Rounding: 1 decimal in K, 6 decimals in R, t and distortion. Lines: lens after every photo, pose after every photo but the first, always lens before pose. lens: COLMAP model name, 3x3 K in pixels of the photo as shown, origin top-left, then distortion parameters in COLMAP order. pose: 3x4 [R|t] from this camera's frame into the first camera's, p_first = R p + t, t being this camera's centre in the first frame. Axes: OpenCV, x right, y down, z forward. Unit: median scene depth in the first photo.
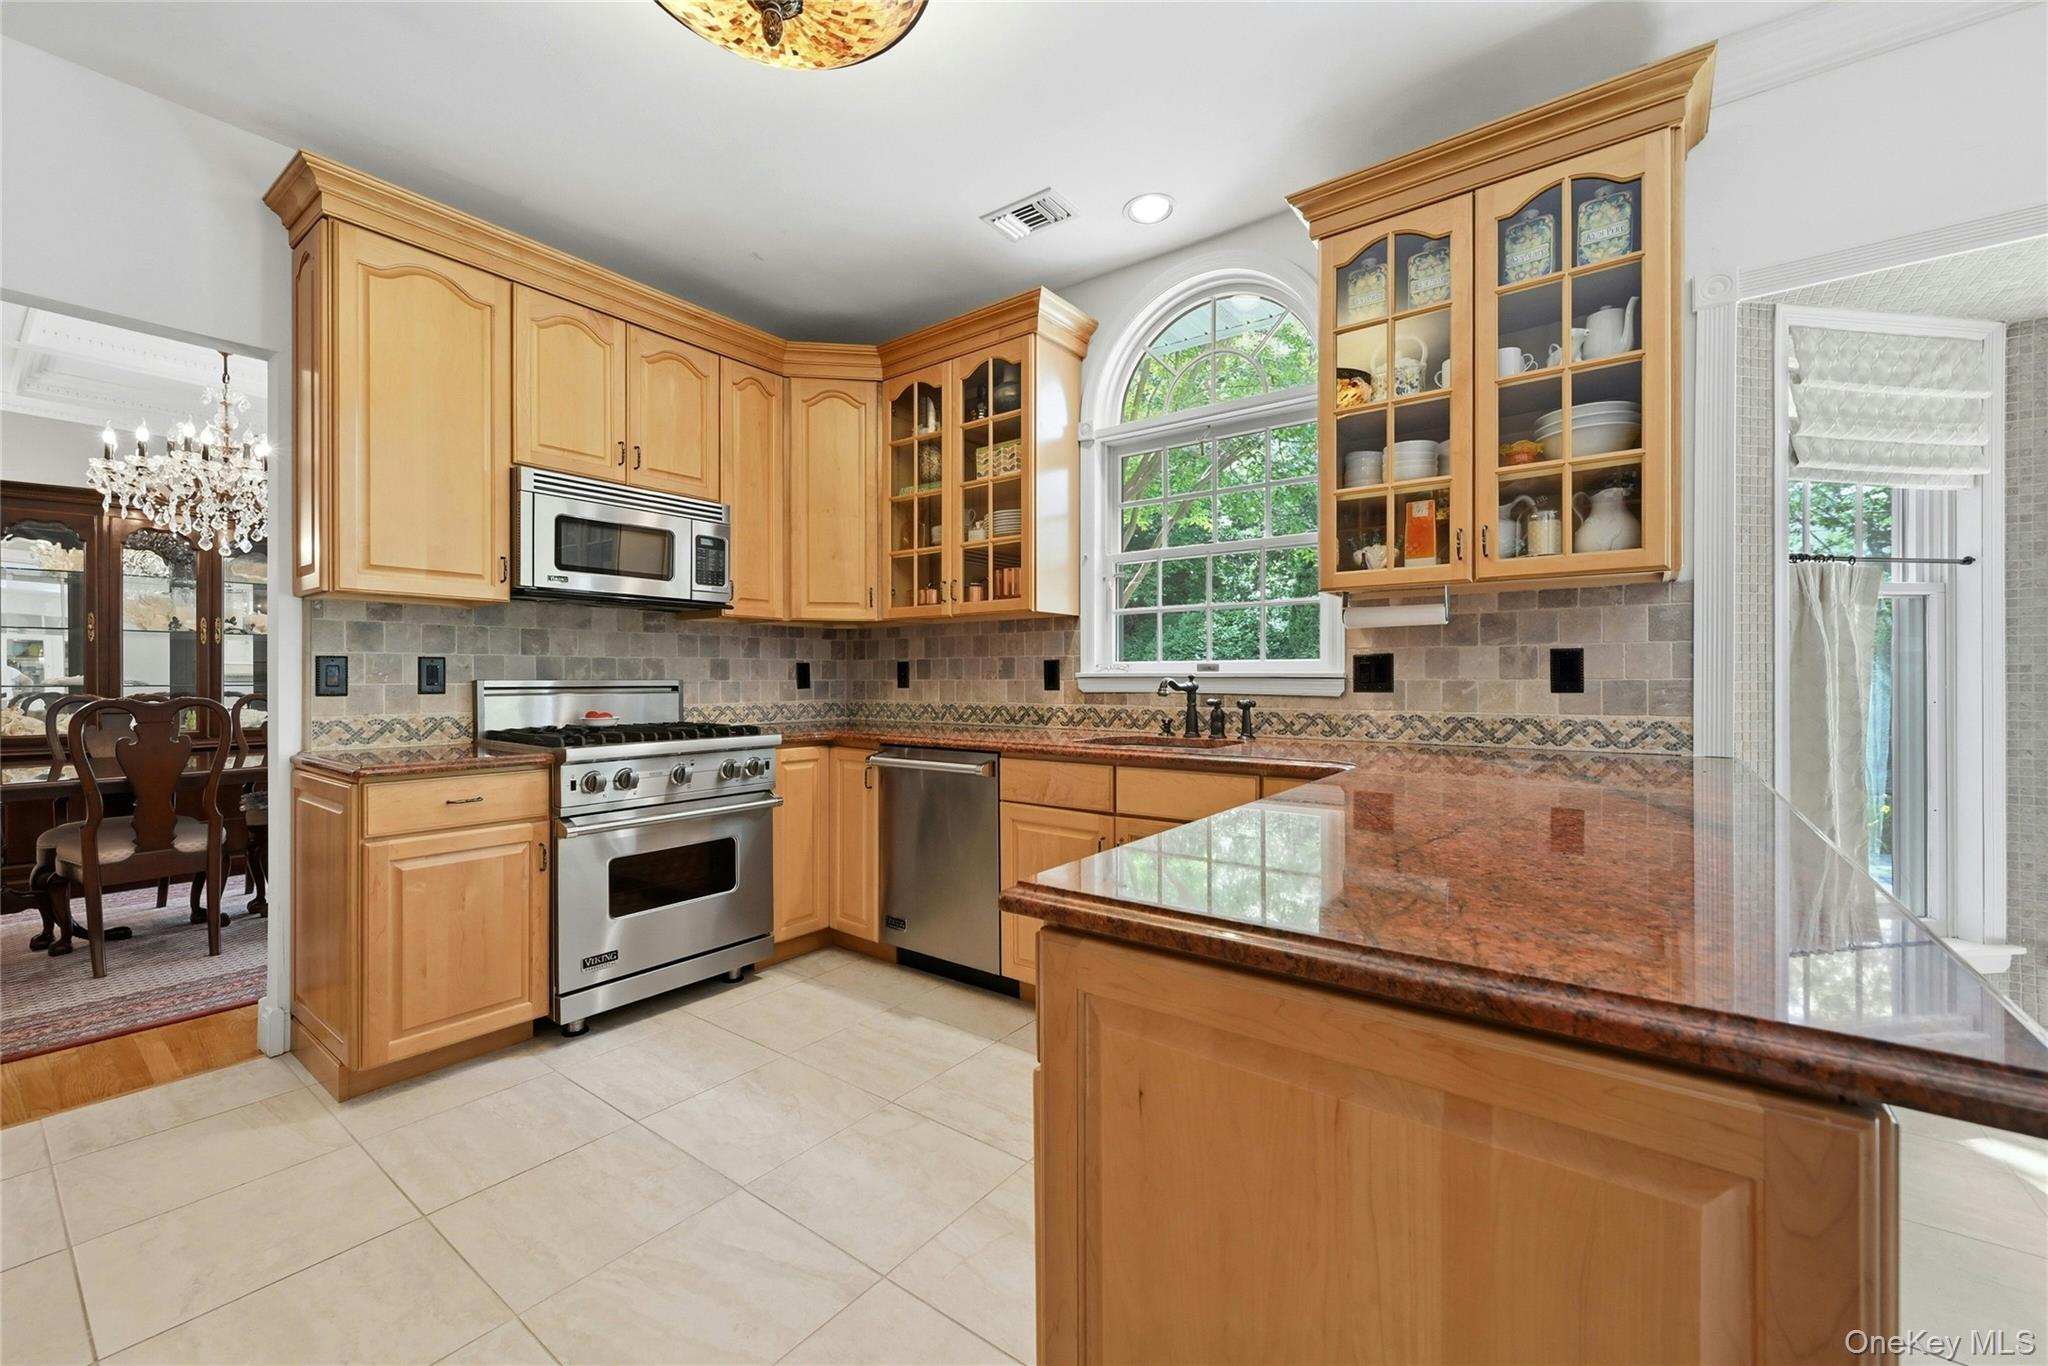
lens RADIAL K [[818.2, 0, 1022.1], [0, 818.2, 675.9], [0, 0, 1]] dist [-0.000797, 0.000758]
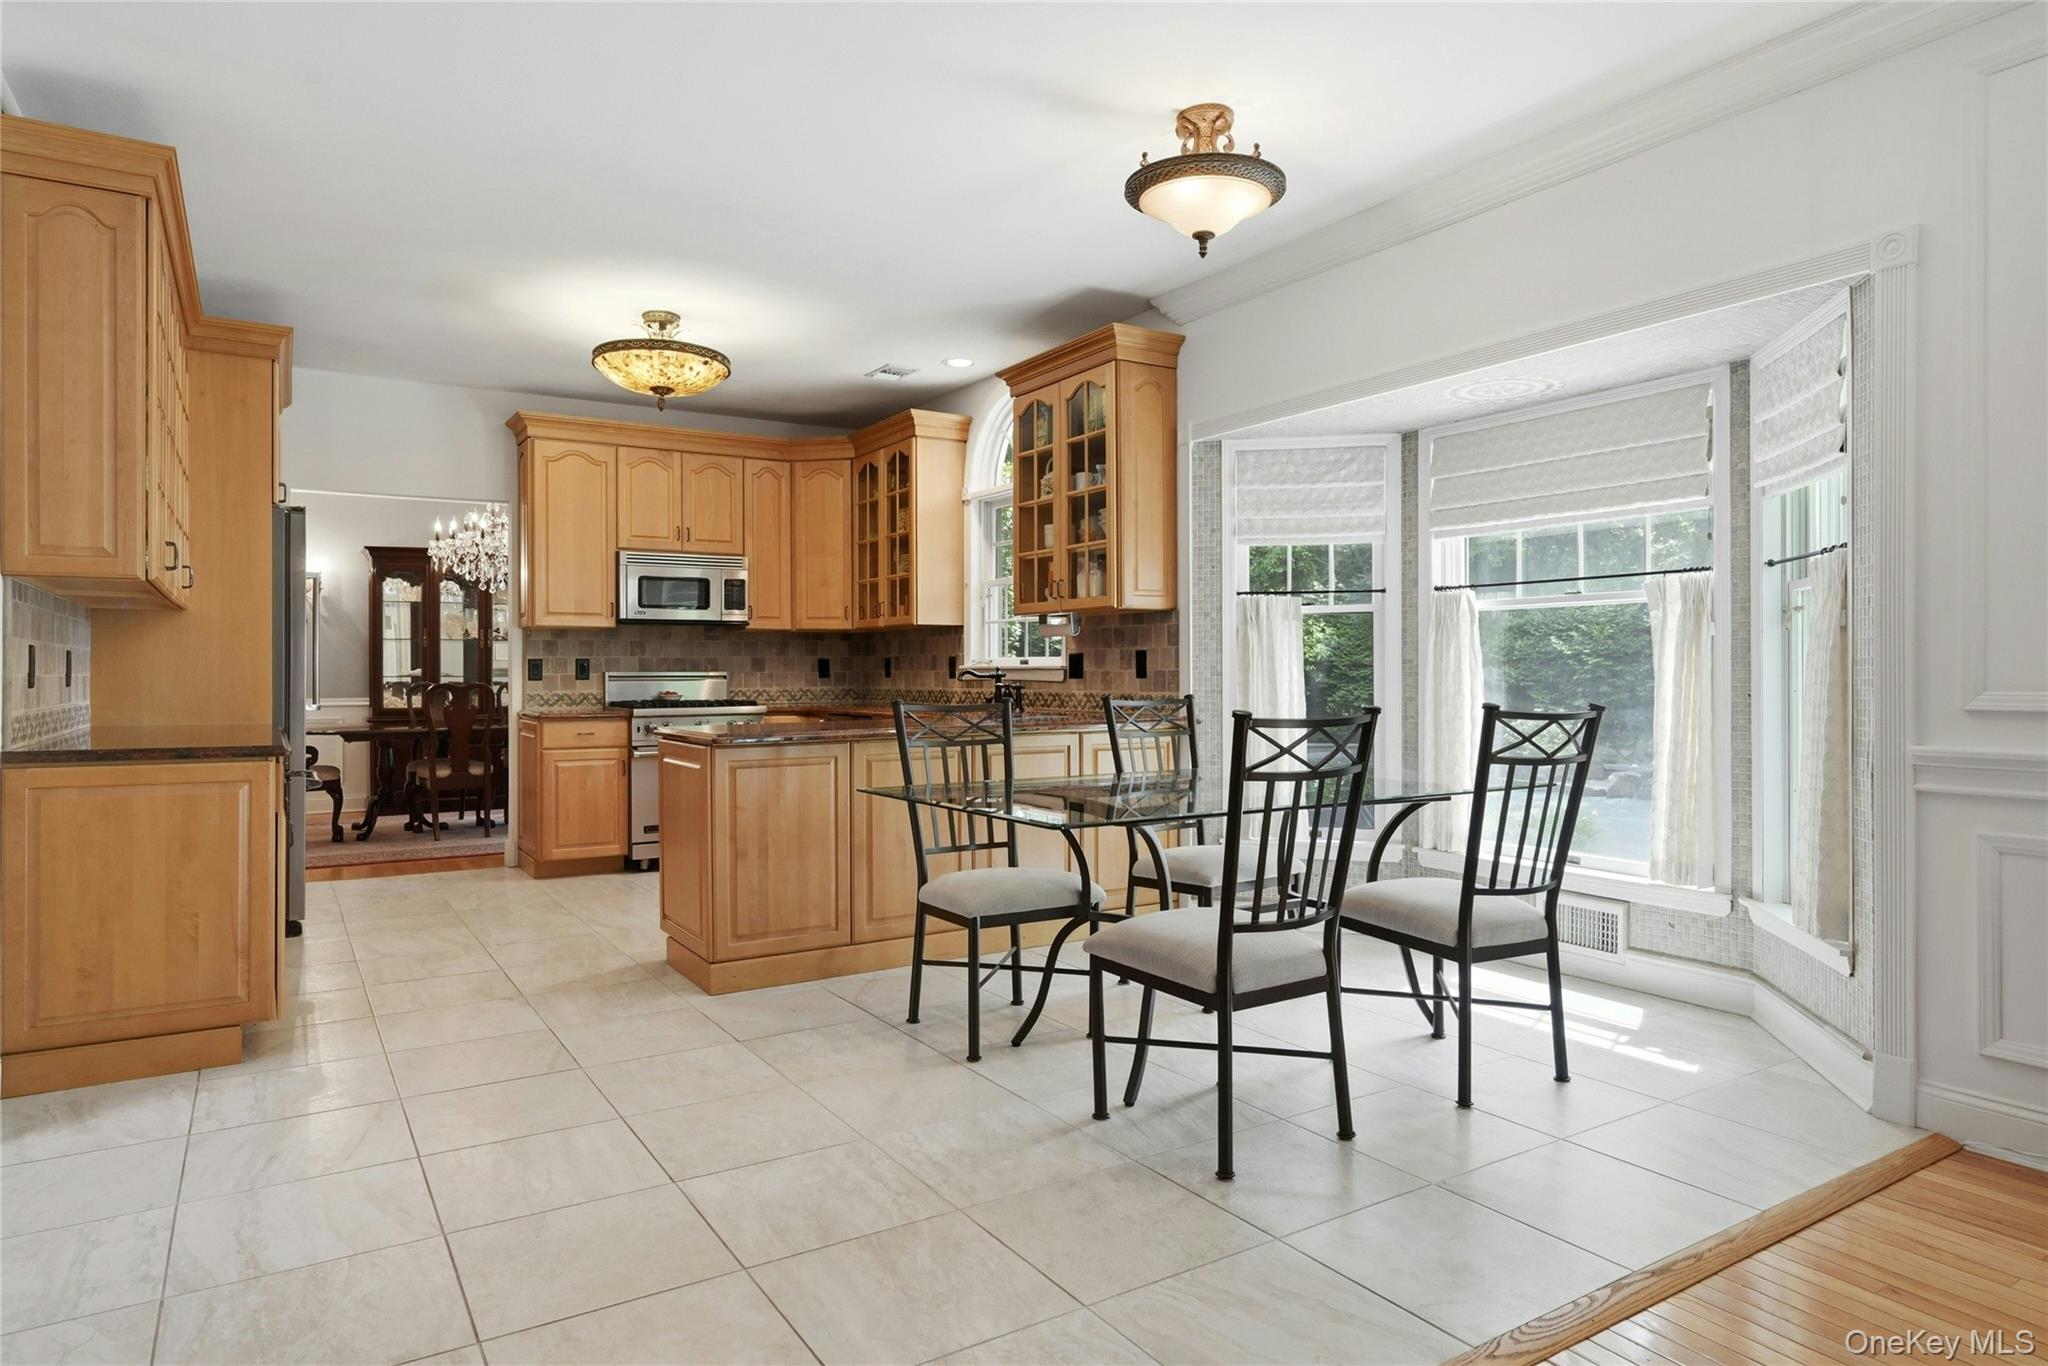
lens RADIAL K [[1160.0, 0, 977.5], [0, 1160.0, 663.3], [0, 0, 1]] dist [0.016779, 0.000261]
pose [[0.927573, -0.004838, -0.373610, 0.896291], [0.003926, 0.999987, -0.003201, -0.001742], [0.373621, 0.001502, 0.927580, -0.896293]]
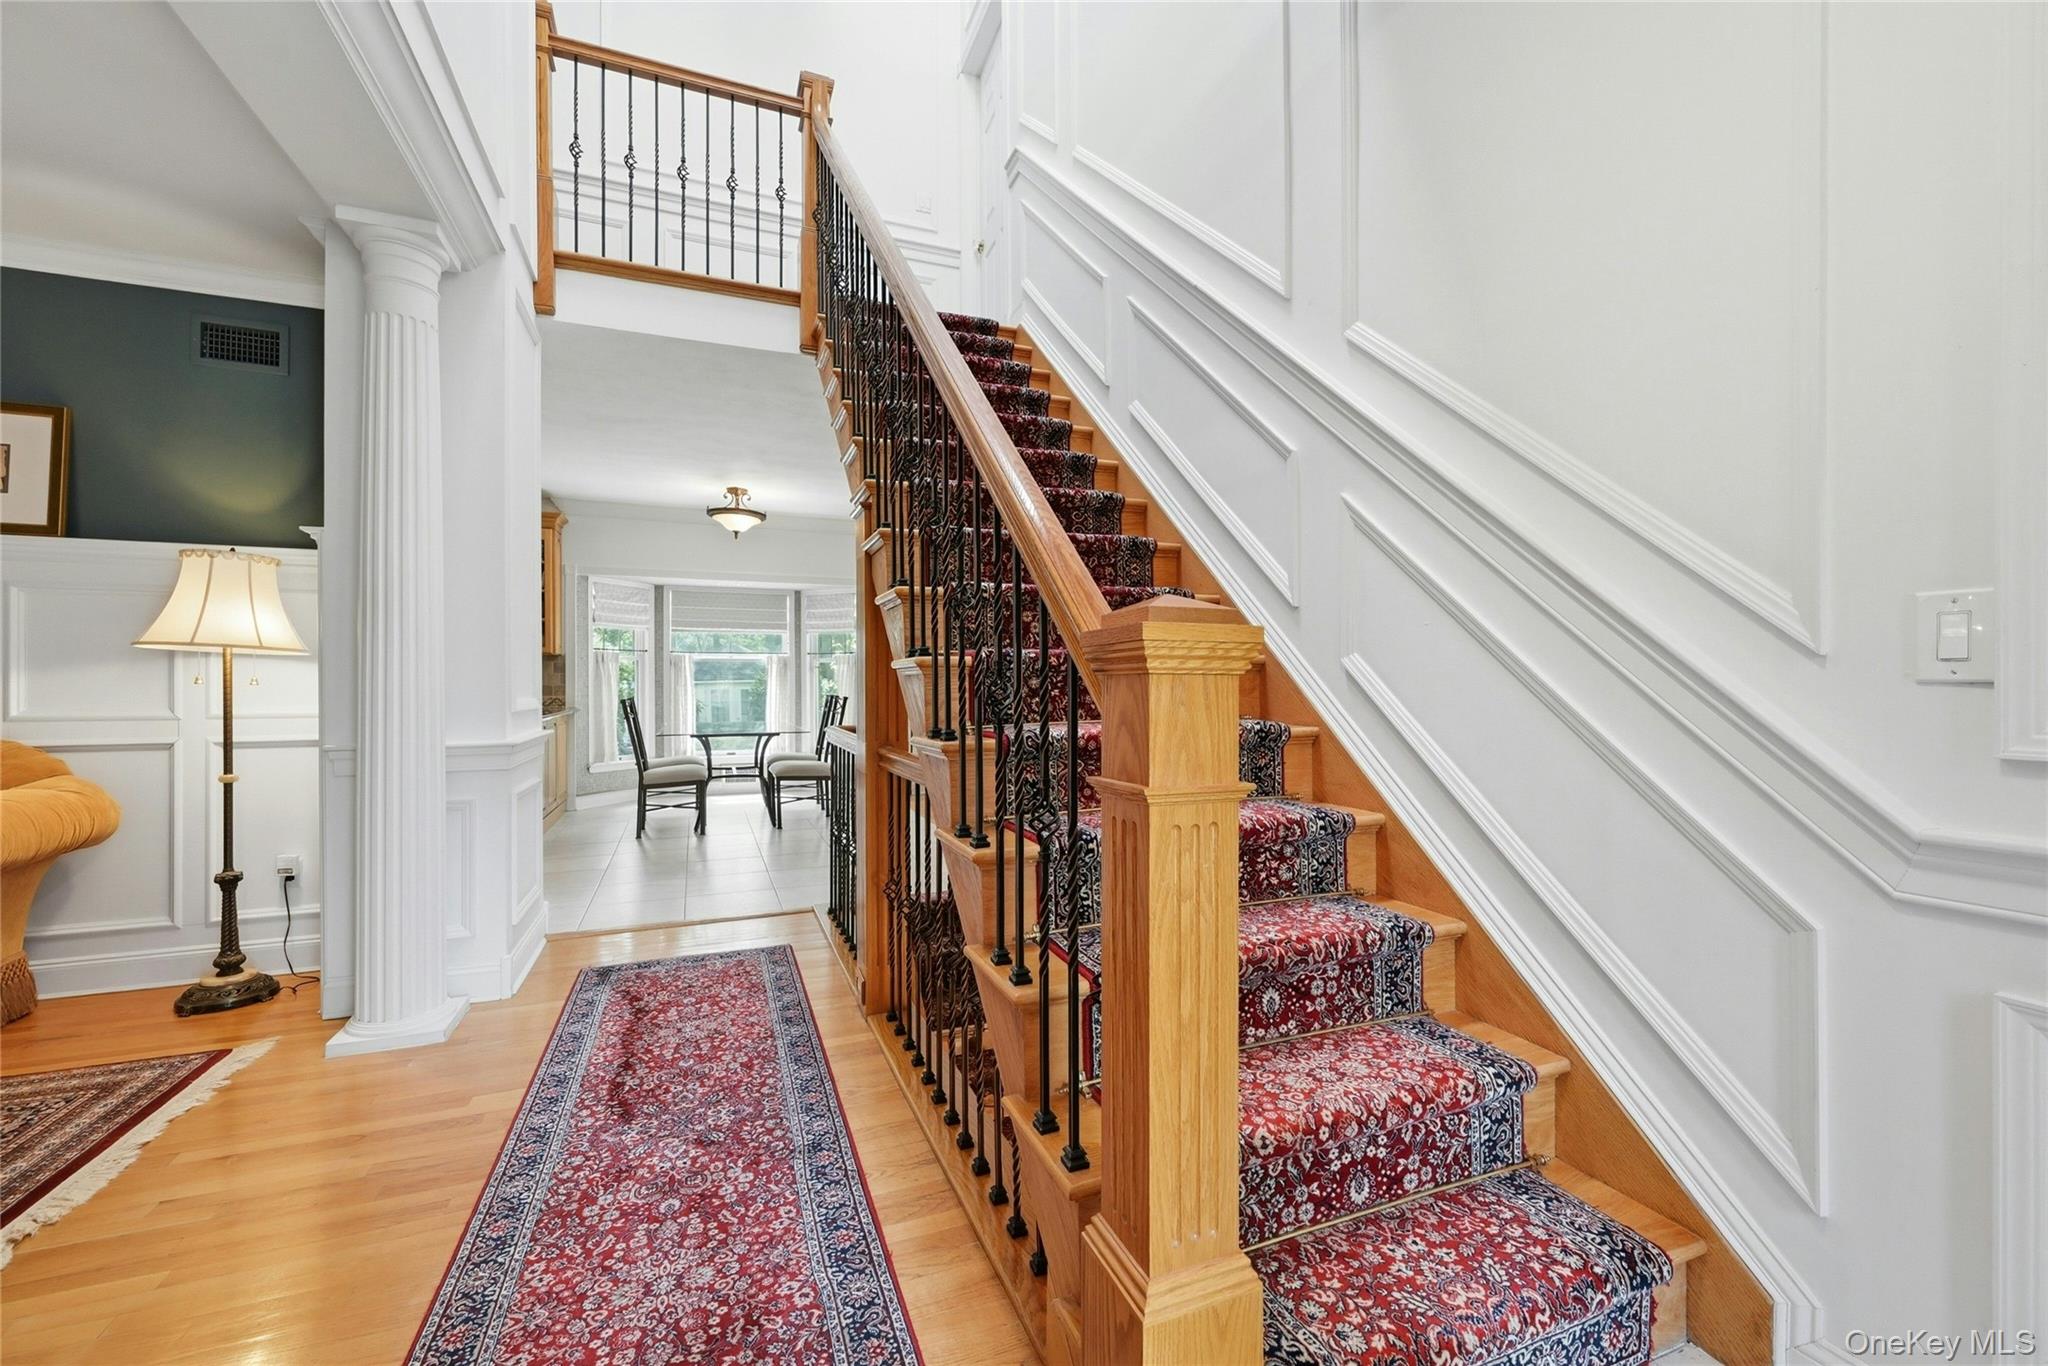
lens RADIAL K [[823.9, 0, 1024.0], [0, 823.9, 683.0], [0, 0, 1]] dist [-0.000839, 0.000342]
pose [[0.525979, 0.000028, 0.850498, -0.725215], [0.000001, 1.000000, -0.000033, 0.000043], [-0.850498, 0.000019, 0.525979, -1.620913]]
